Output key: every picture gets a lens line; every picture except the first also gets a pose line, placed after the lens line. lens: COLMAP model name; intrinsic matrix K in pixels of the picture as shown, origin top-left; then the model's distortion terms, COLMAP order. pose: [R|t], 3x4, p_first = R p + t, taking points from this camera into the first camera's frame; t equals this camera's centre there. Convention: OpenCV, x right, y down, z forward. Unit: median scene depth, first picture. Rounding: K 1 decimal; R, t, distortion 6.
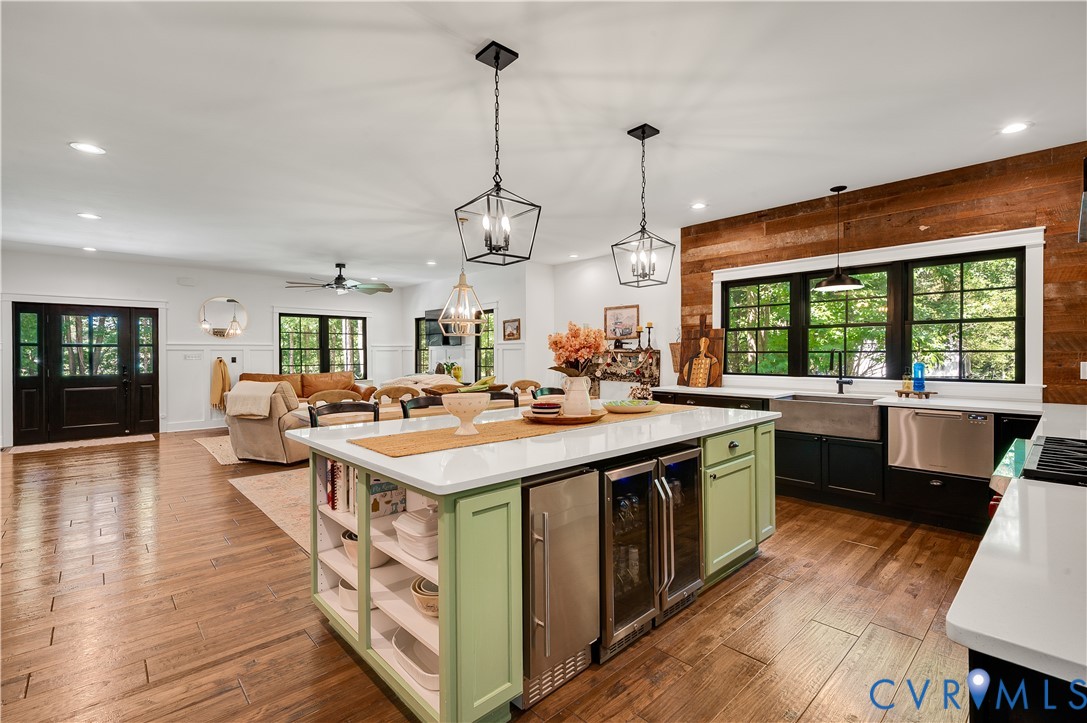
lens RADIAL K [[485.9, 0, 551.0], [0, 485.9, 357.0], [0, 0, 1]] dist [-0.000416, 0.000179]
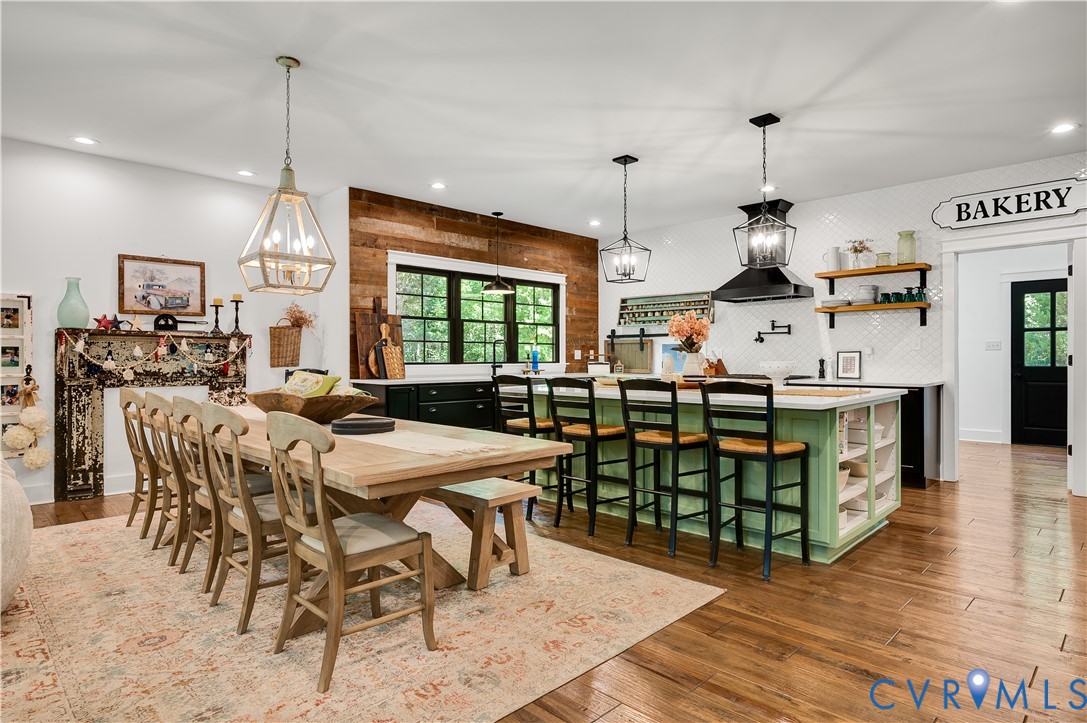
lens RADIAL K [[605.3, 0, 557.4], [0, 605.3, 358.8], [0, 0, 1]] dist [-0.001924, -0.001135]
pose [[-0.039109, 0.001120, 0.999234, -0.885314], [0.008743, 0.999961, -0.000779, 0.031257], [-0.999197, 0.008706, -0.039117, 0.809377]]
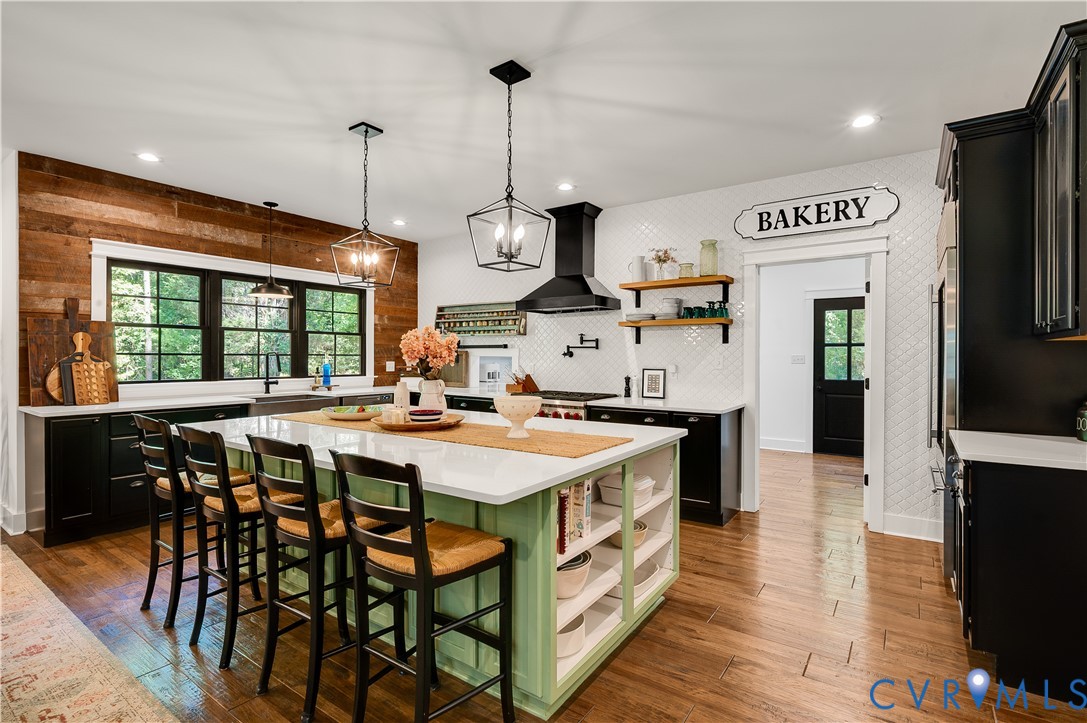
lens RADIAL K [[514.2, 0, 553.4], [0, 514.2, 358.8], [0, 0, 1]] dist [-0.001188, -0.000742]
pose [[-0.205125, -0.002923, 0.978732, -0.588968], [0.003305, 0.999988, 0.003679, -0.003324], [-0.978730, 0.003989, -0.205112, 0.551595]]
